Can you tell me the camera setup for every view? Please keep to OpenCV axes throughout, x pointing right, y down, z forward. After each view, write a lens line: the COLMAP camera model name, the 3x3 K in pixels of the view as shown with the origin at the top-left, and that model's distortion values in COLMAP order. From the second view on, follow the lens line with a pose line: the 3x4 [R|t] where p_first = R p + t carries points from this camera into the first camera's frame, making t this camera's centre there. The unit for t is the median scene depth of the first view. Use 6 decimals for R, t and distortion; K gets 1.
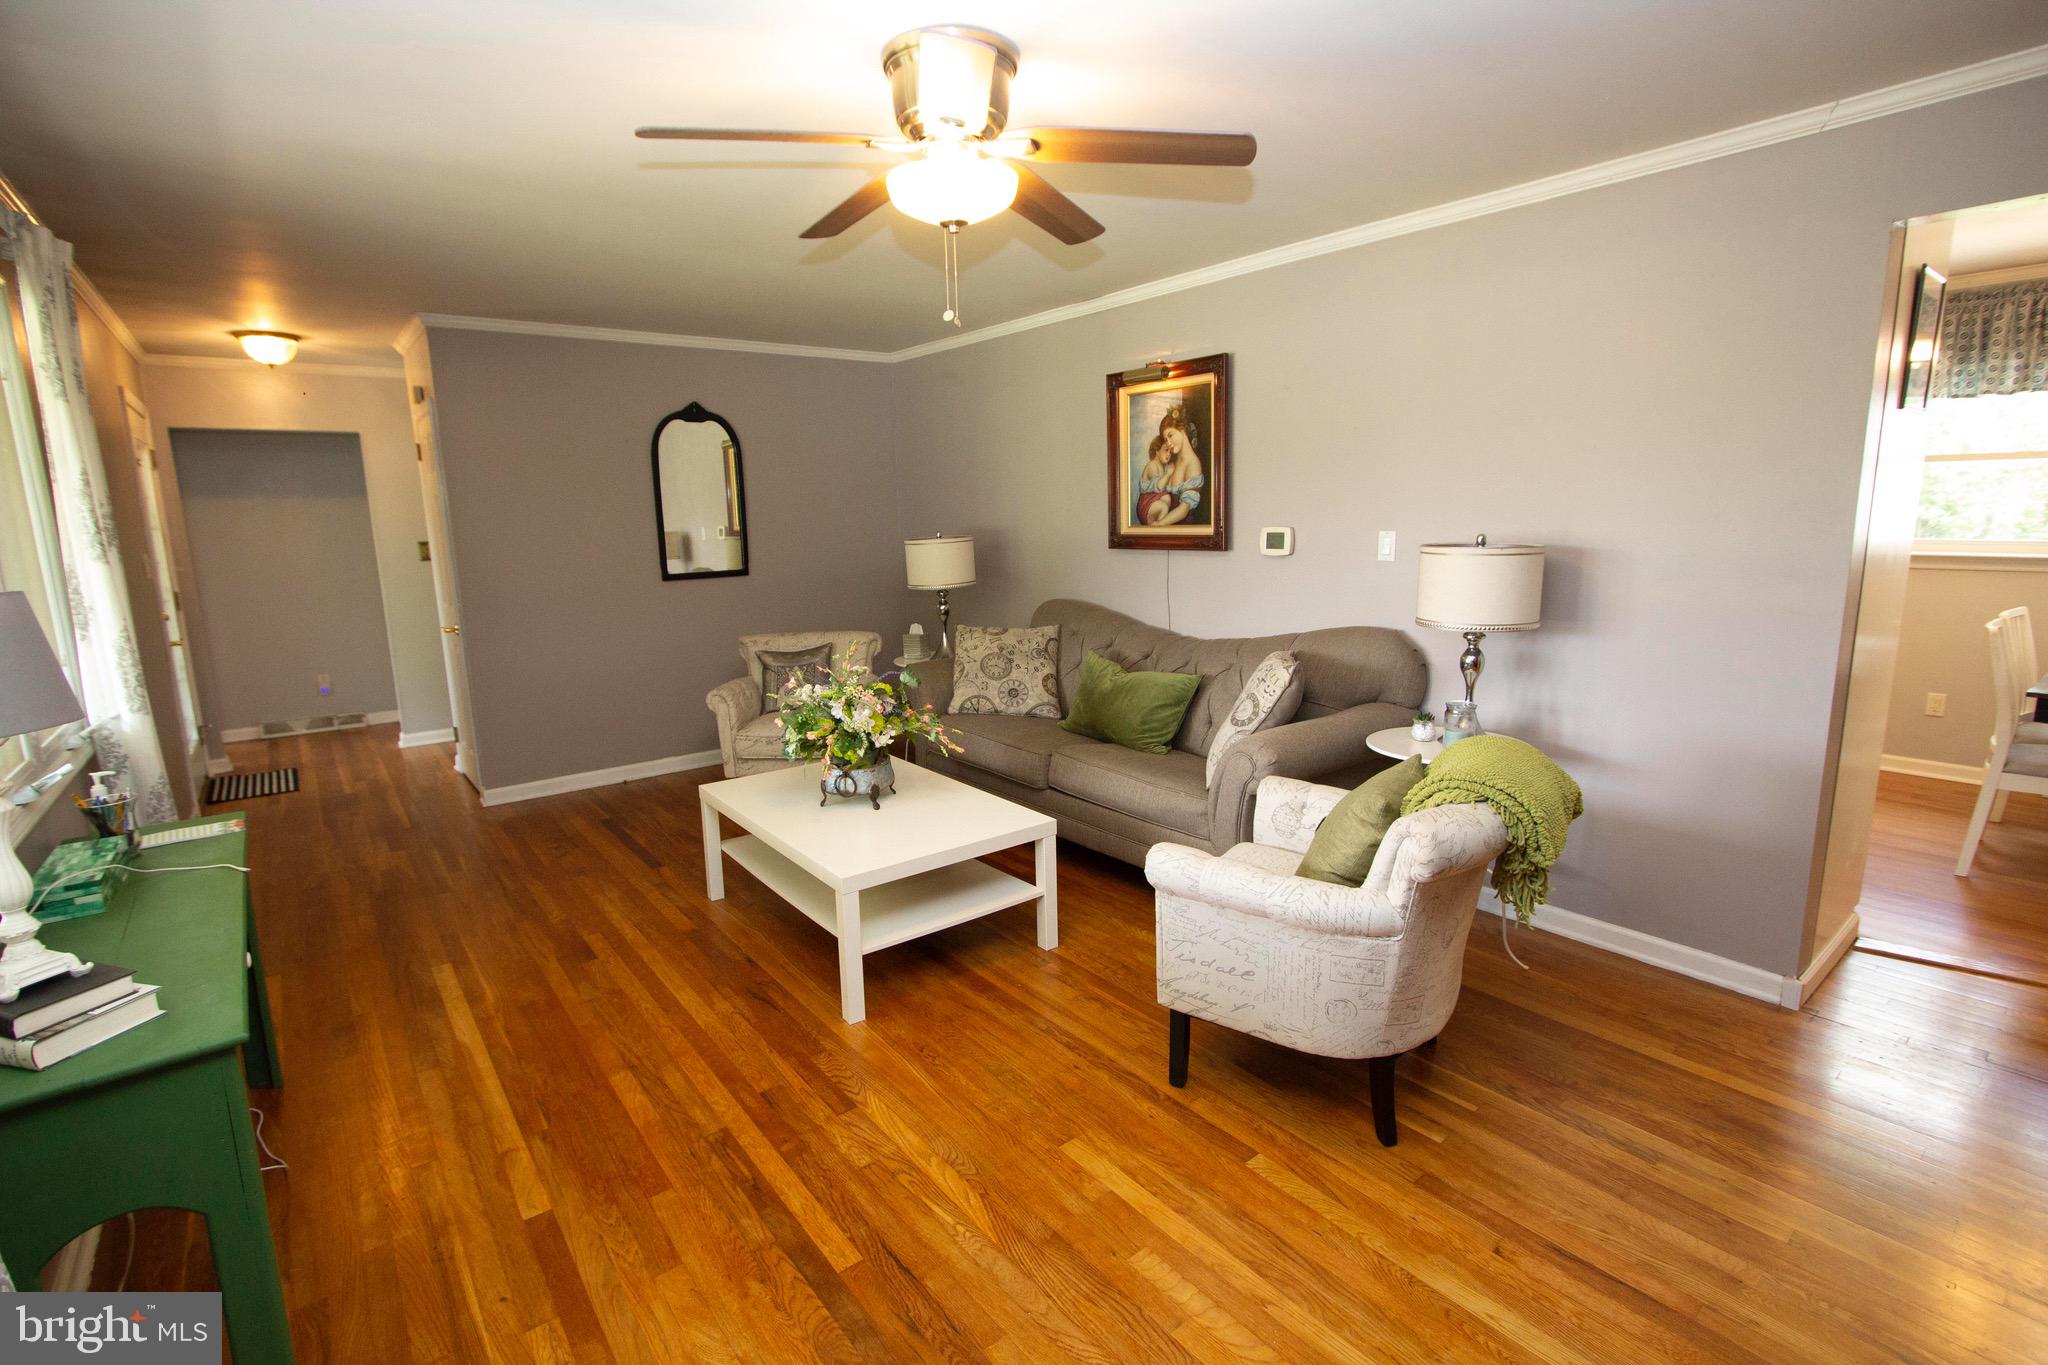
lens RADIAL K [[947.3, 0, 1012.2], [0, 947.3, 678.0], [0, 0, 1]] dist [-0.020539, 0.003215]
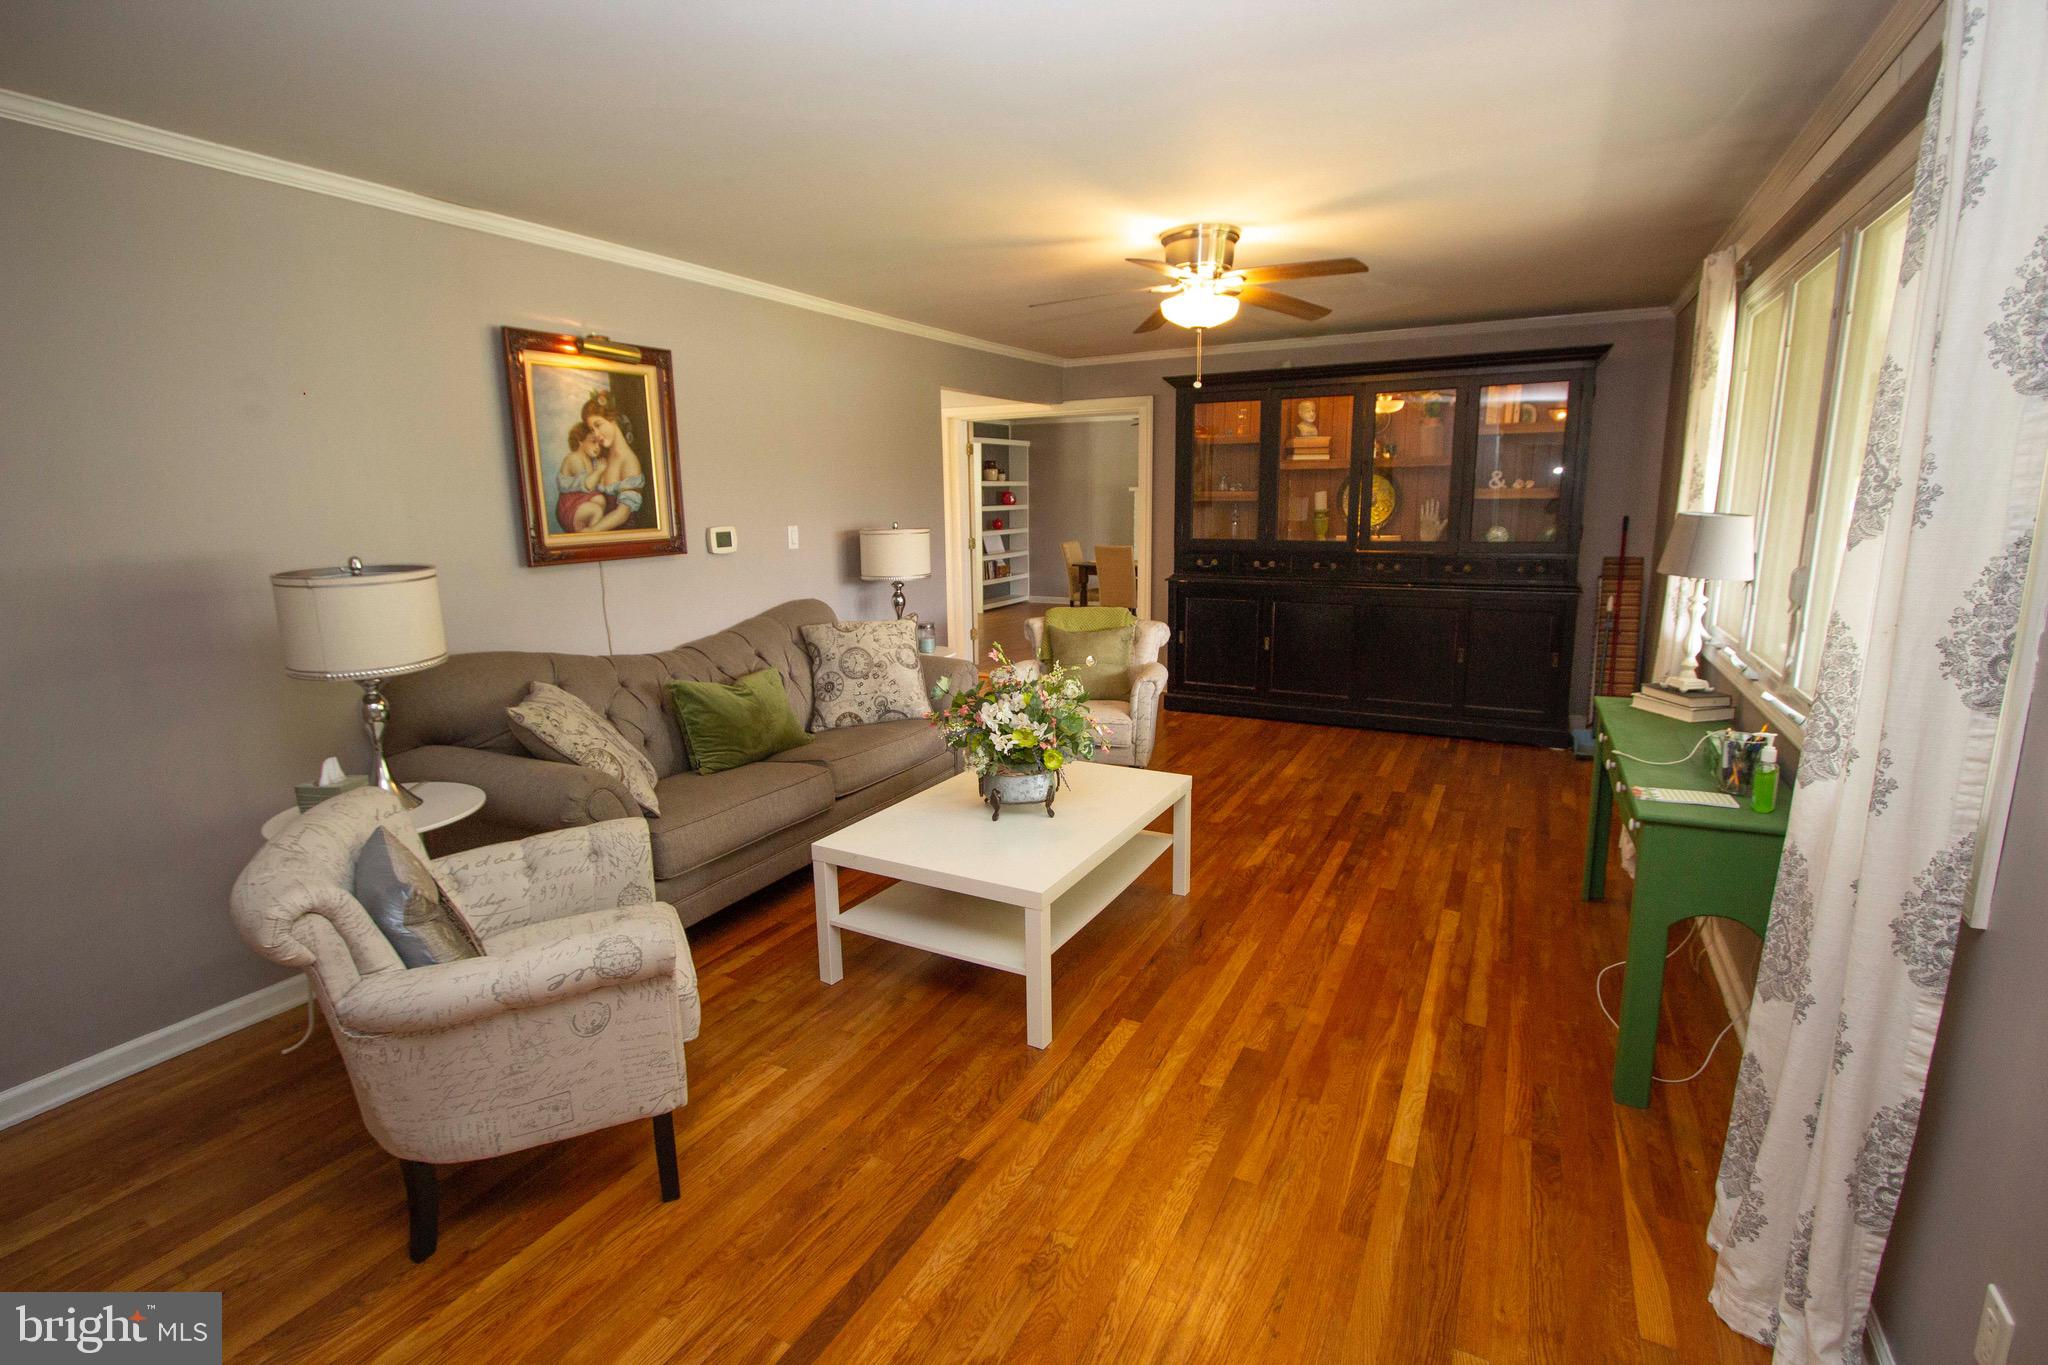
lens RADIAL K [[947.3, 0, 1012.2], [0, 947.3, 678.0], [0, 0, 1]] dist [-0.020539, 0.003215]
pose [[-0.397284, -0.145433, 0.906099, -0.796716], [0.188304, 0.953434, 0.235594, -0.174418], [-0.898169, 0.264220, -0.351399, 1.051660]]
